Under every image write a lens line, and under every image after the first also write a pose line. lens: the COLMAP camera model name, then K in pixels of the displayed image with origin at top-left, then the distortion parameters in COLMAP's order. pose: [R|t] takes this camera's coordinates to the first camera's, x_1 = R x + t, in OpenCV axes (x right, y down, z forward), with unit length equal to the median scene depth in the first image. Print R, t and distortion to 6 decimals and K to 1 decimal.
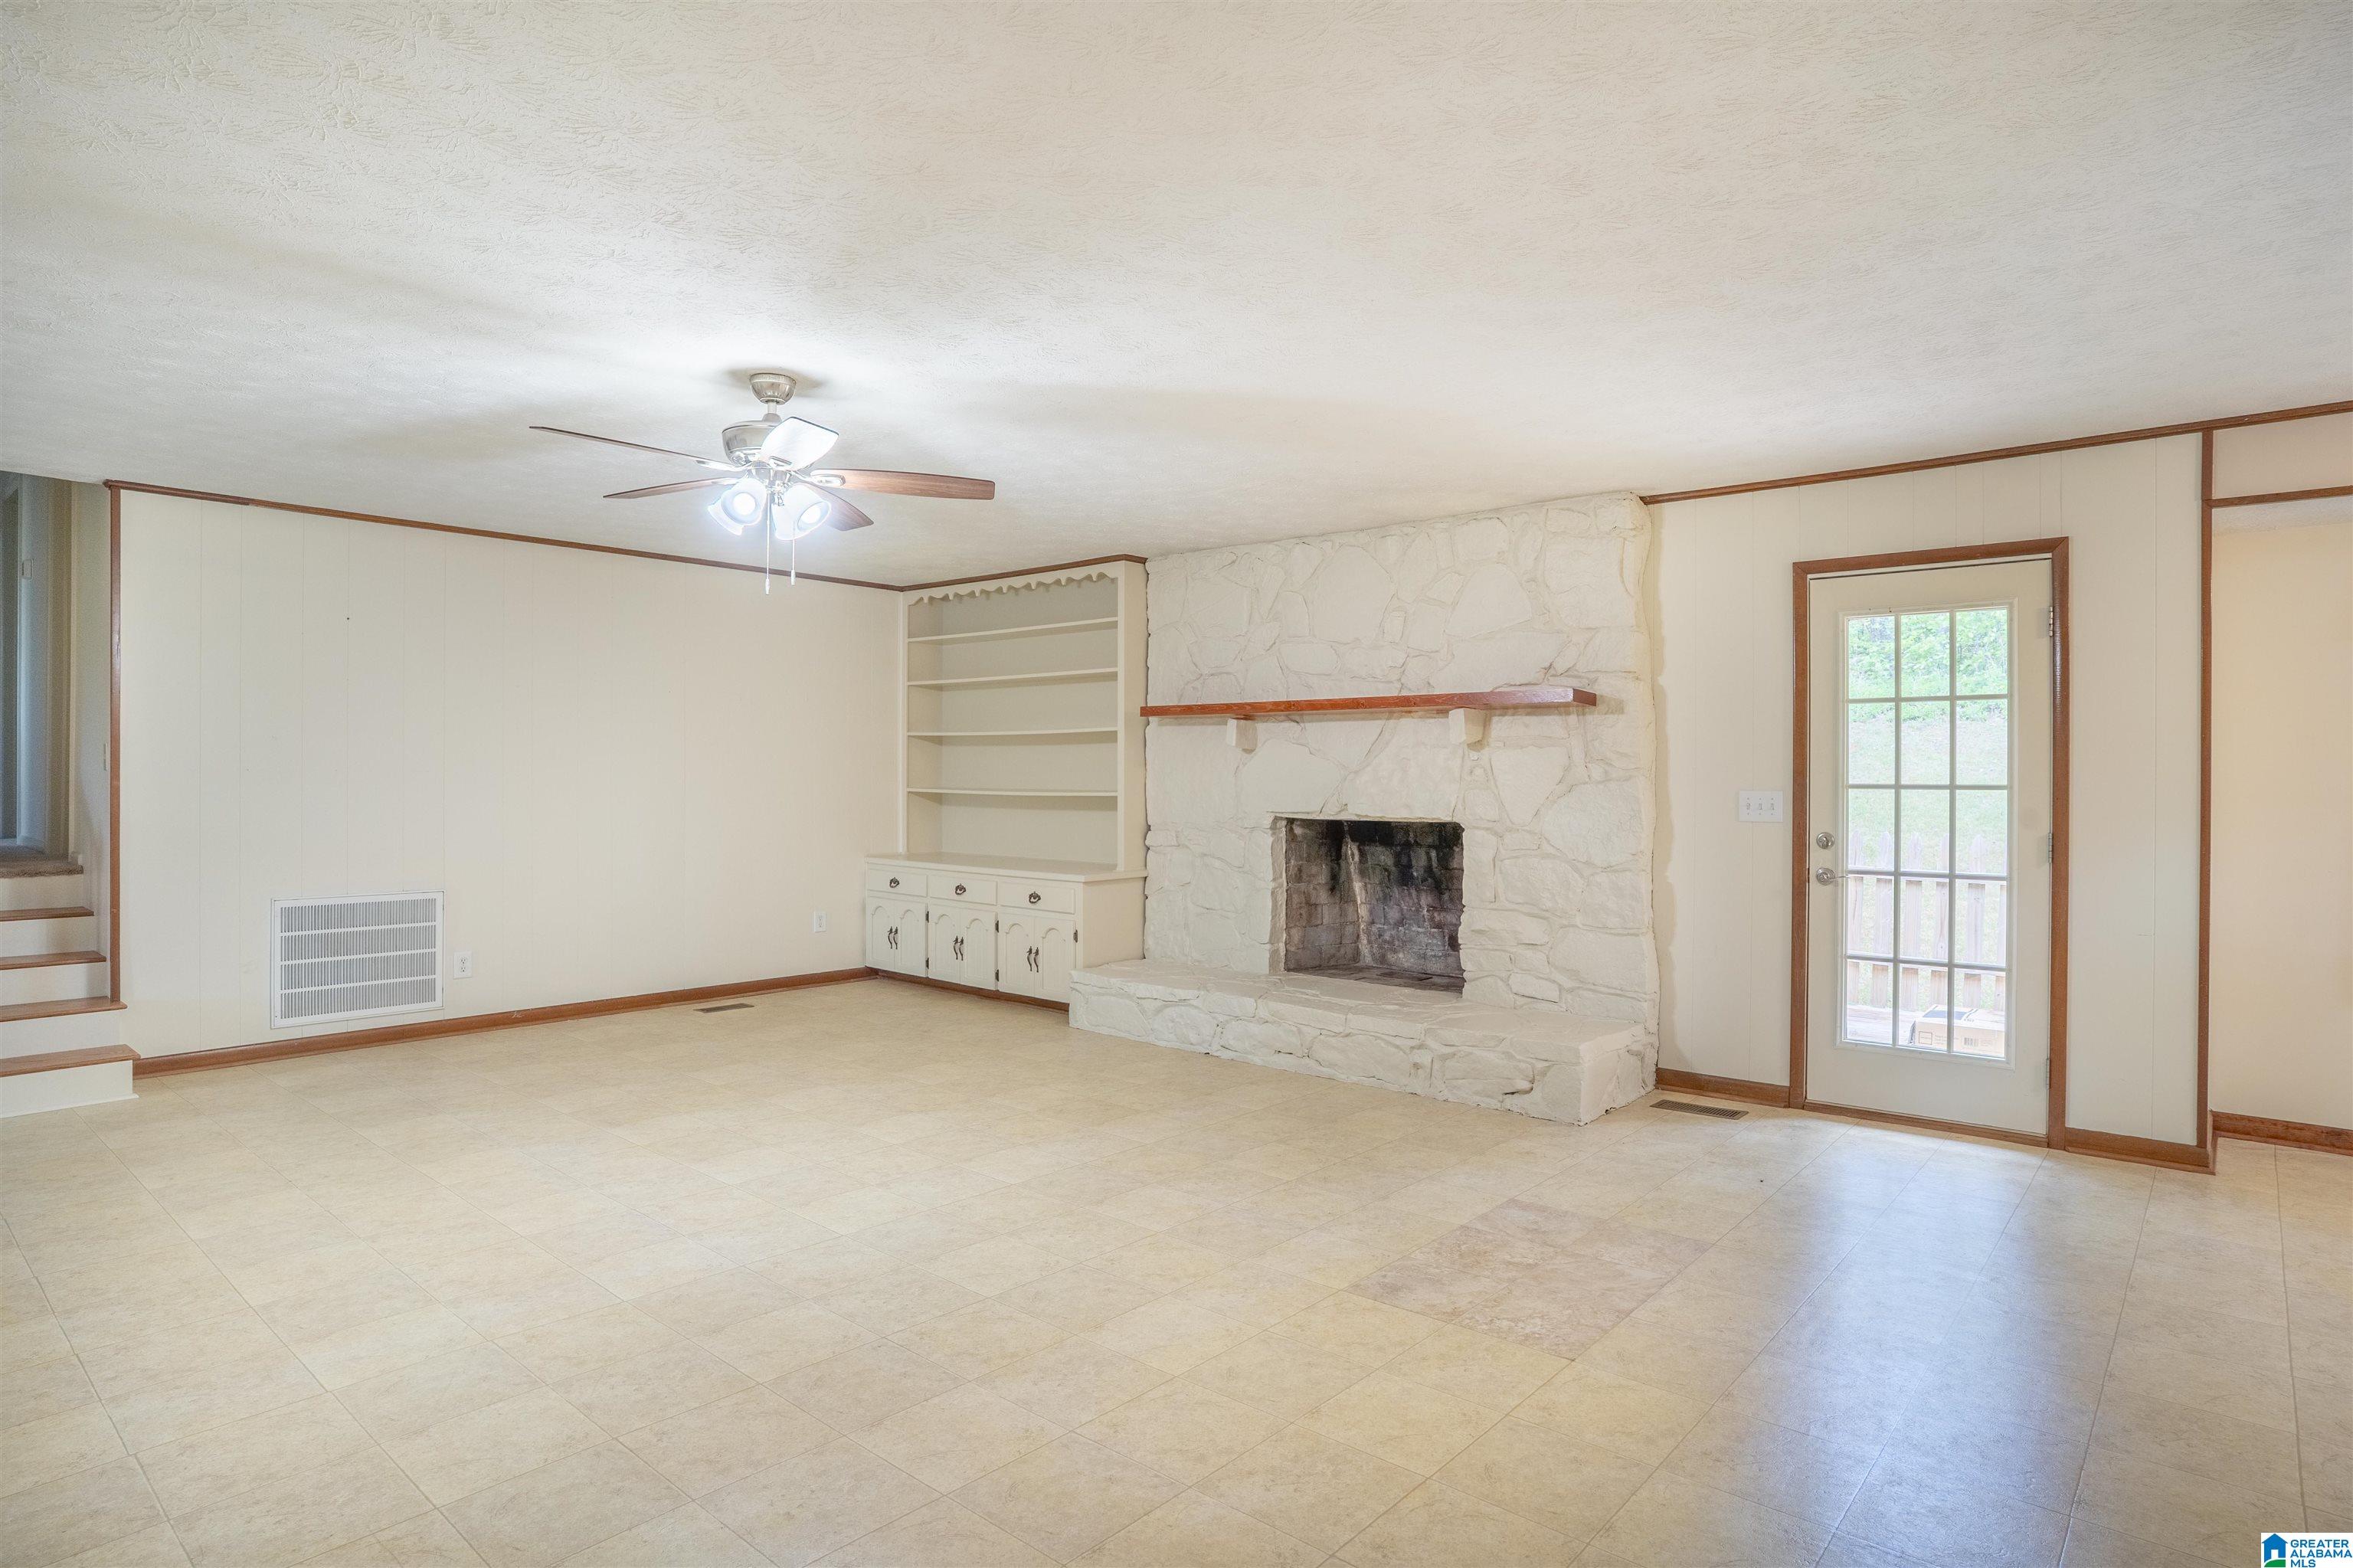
lens RADIAL K [[1222.1, 0, 1176.5], [0, 1222.1, 784.0], [0, 0, 1]] dist [-0.083024, 0.043406]
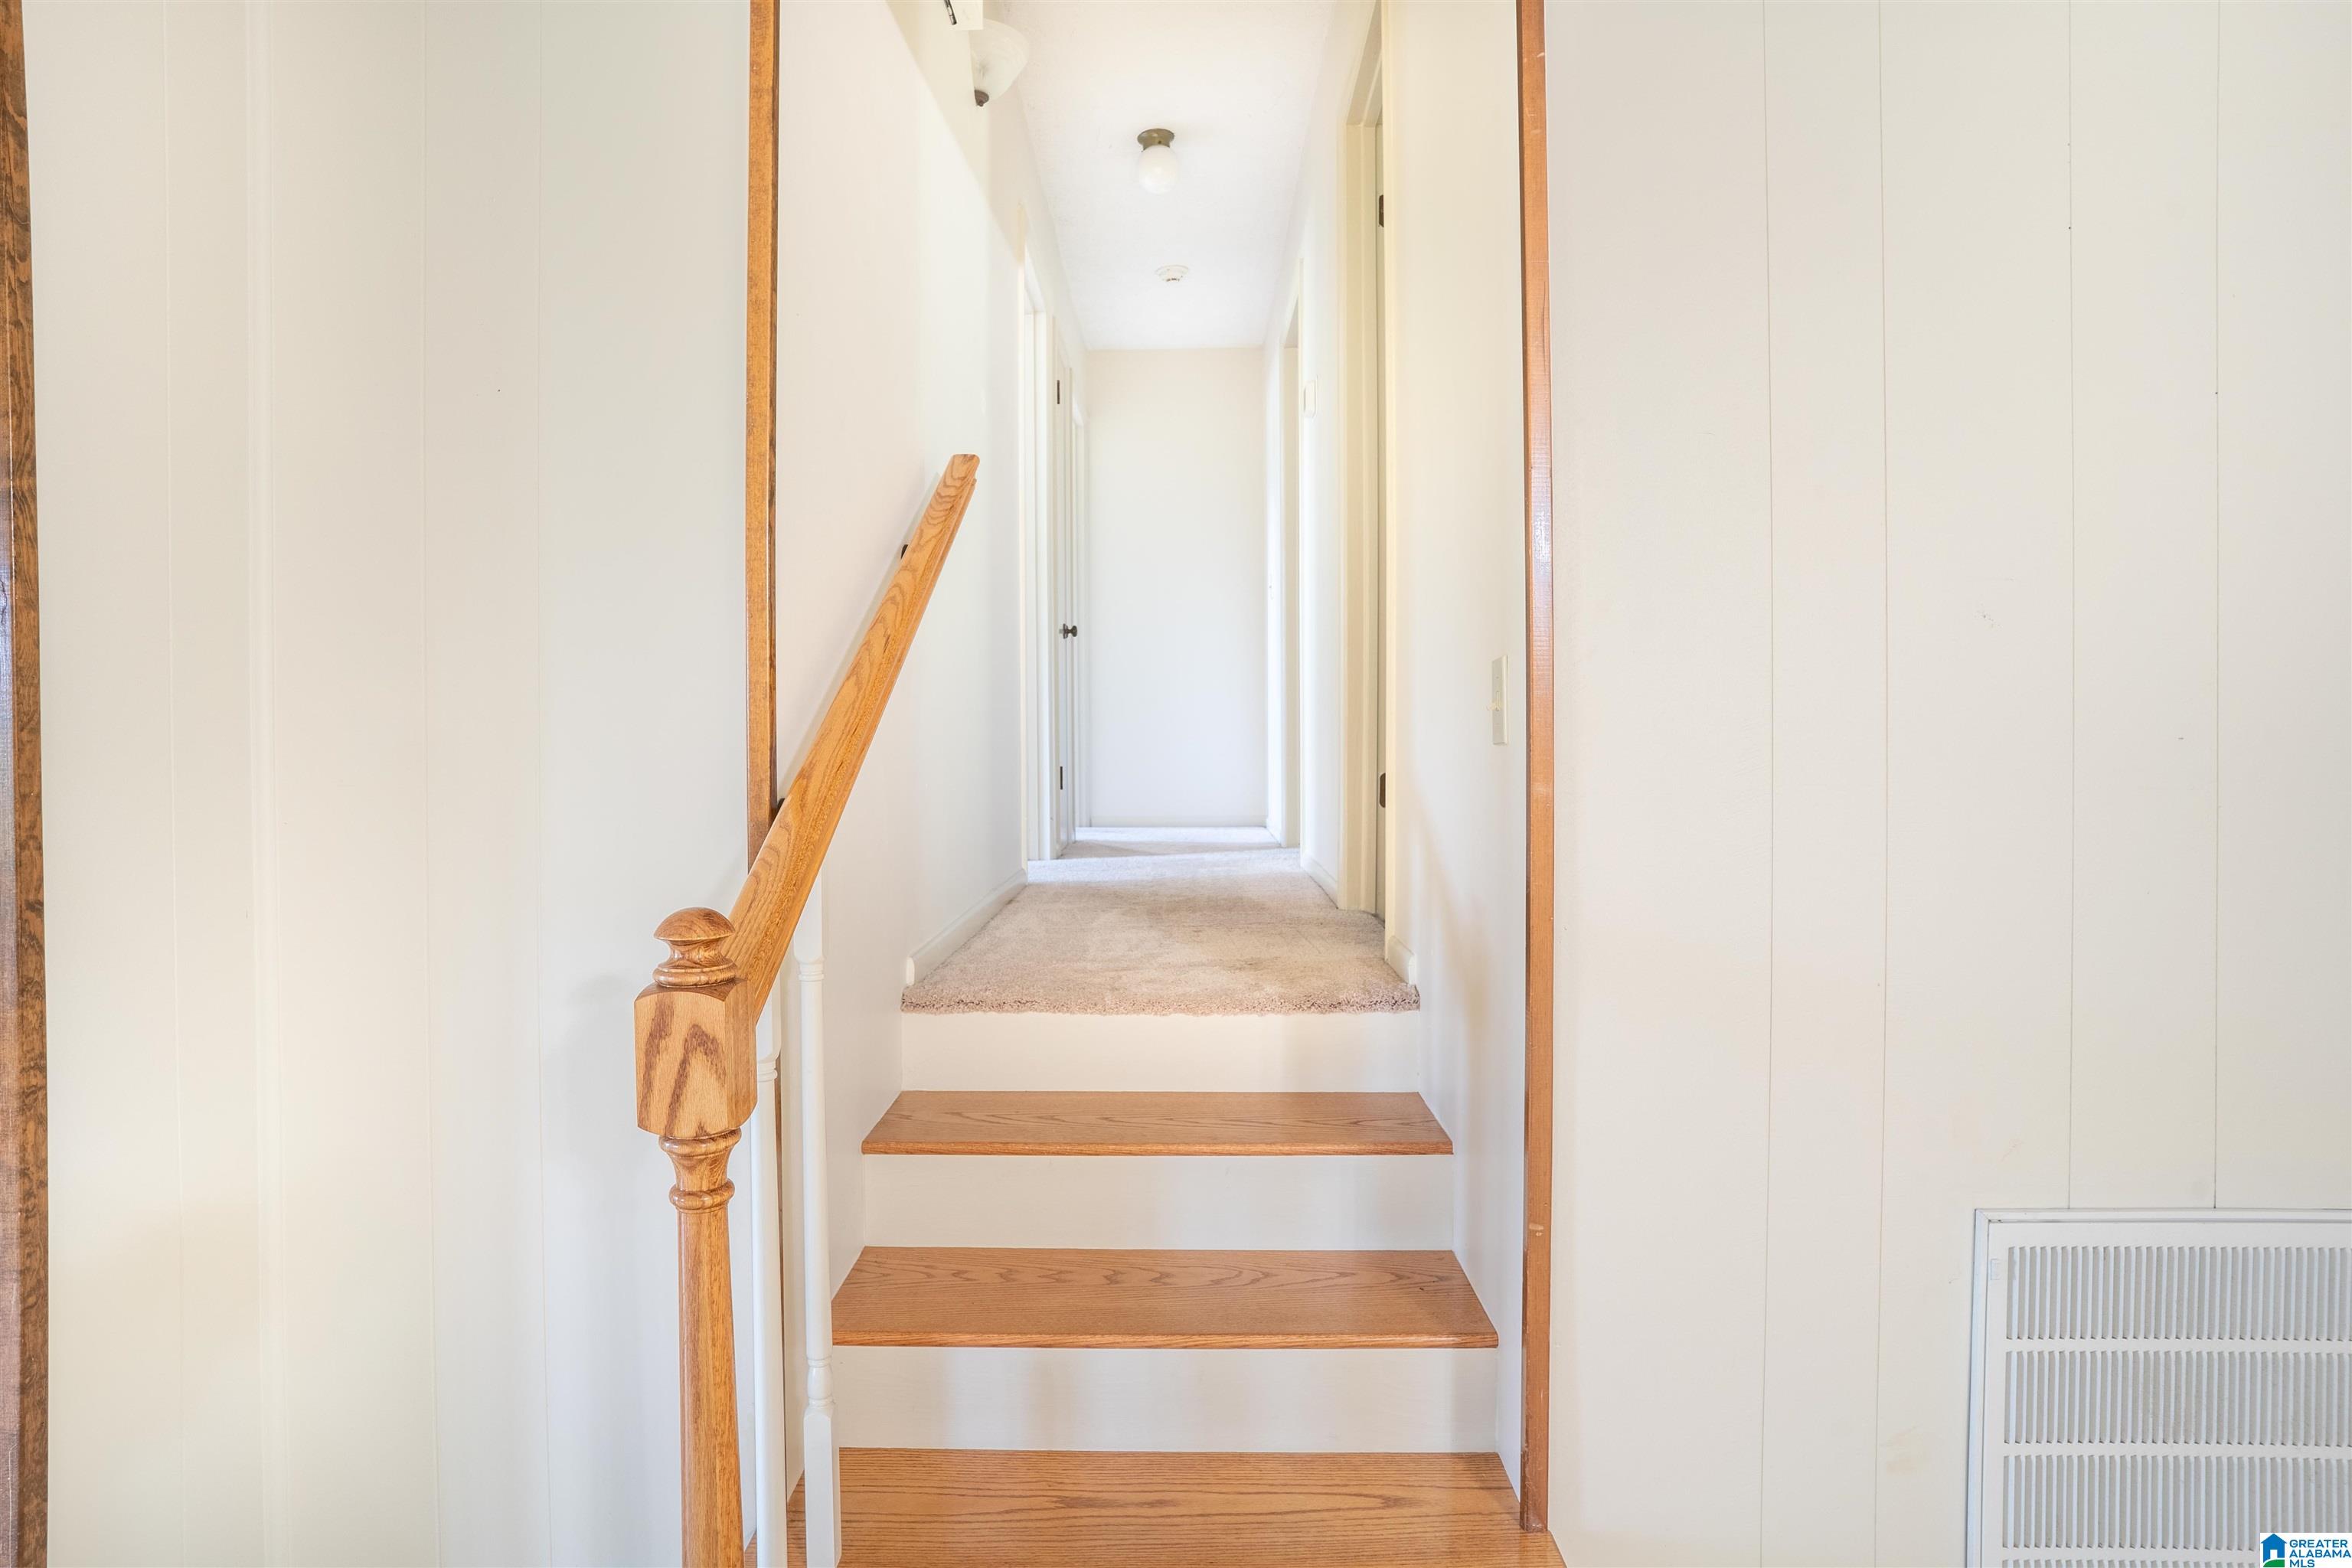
lens RADIAL K [[1221.5, 0, 1176.0], [0, 1221.5, 784.0], [0, 0, 1]] dist [-0.083024, 0.043406]
pose [[0.639071, 0.022513, -0.768818, -0.675490], [-0.000203, 0.999576, 0.029102, -0.009500], [0.769148, -0.018442, 0.638805, 0.682408]]
